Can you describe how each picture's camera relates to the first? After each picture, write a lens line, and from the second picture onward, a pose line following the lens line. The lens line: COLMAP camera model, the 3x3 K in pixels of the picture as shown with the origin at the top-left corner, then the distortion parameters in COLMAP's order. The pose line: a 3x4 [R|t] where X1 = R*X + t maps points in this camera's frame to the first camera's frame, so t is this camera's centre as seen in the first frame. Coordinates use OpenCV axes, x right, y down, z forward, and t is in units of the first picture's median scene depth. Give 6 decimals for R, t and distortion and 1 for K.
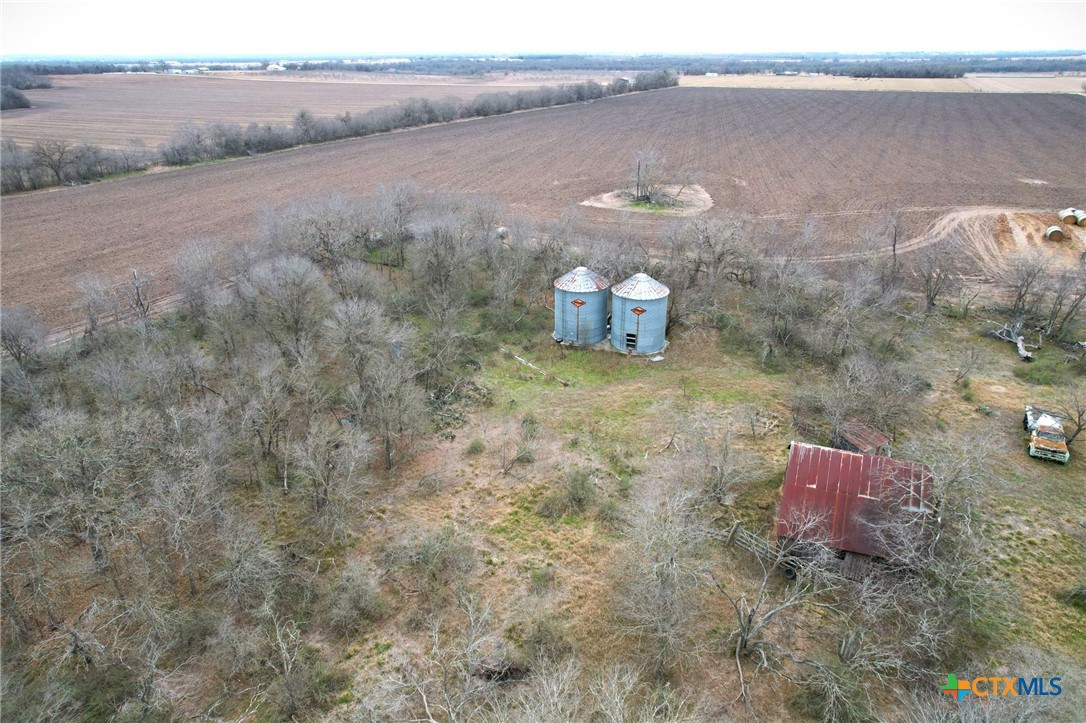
lens RADIAL K [[721.7, 0, 540.2], [0, 721.7, 361.7], [0, 0, 1]] dist [-0.008051, -0.000572]
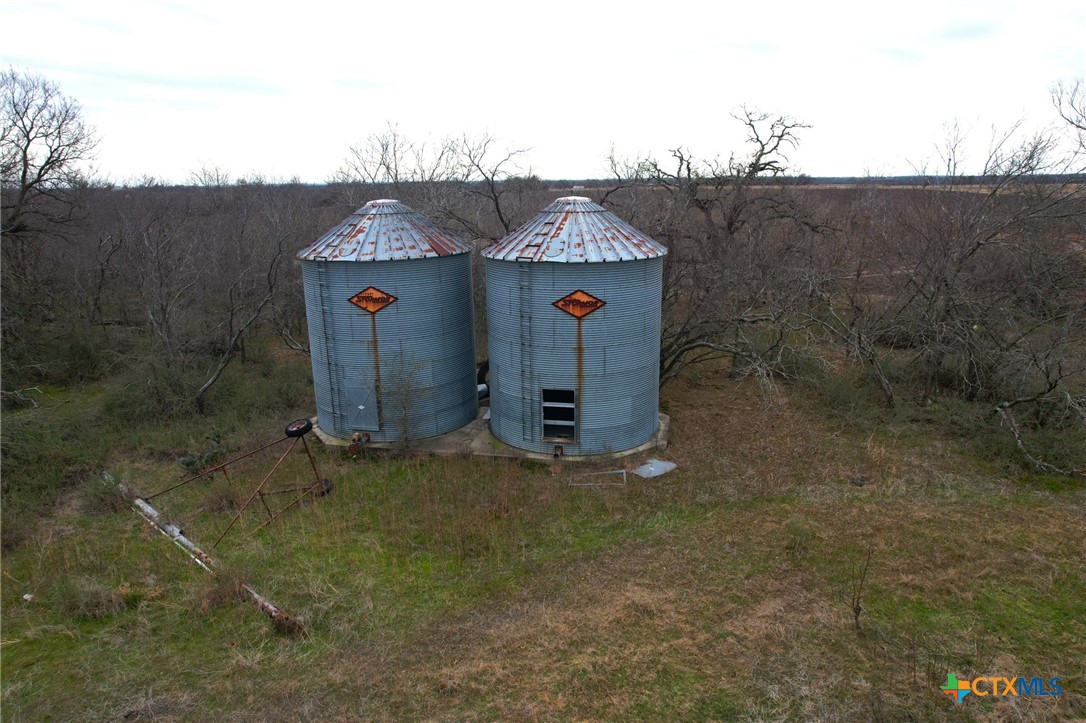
lens RADIAL K [[721.7, 0, 542.6], [0, 721.7, 358.6], [0, 0, 1]] dist [-0.008051, -0.000572]
pose [[0.984441, -0.054014, 0.167206, 0.071682], [0.081883, 0.982962, -0.164561, -0.003509], [-0.155469, 0.175692, 0.972091, 0.713399]]
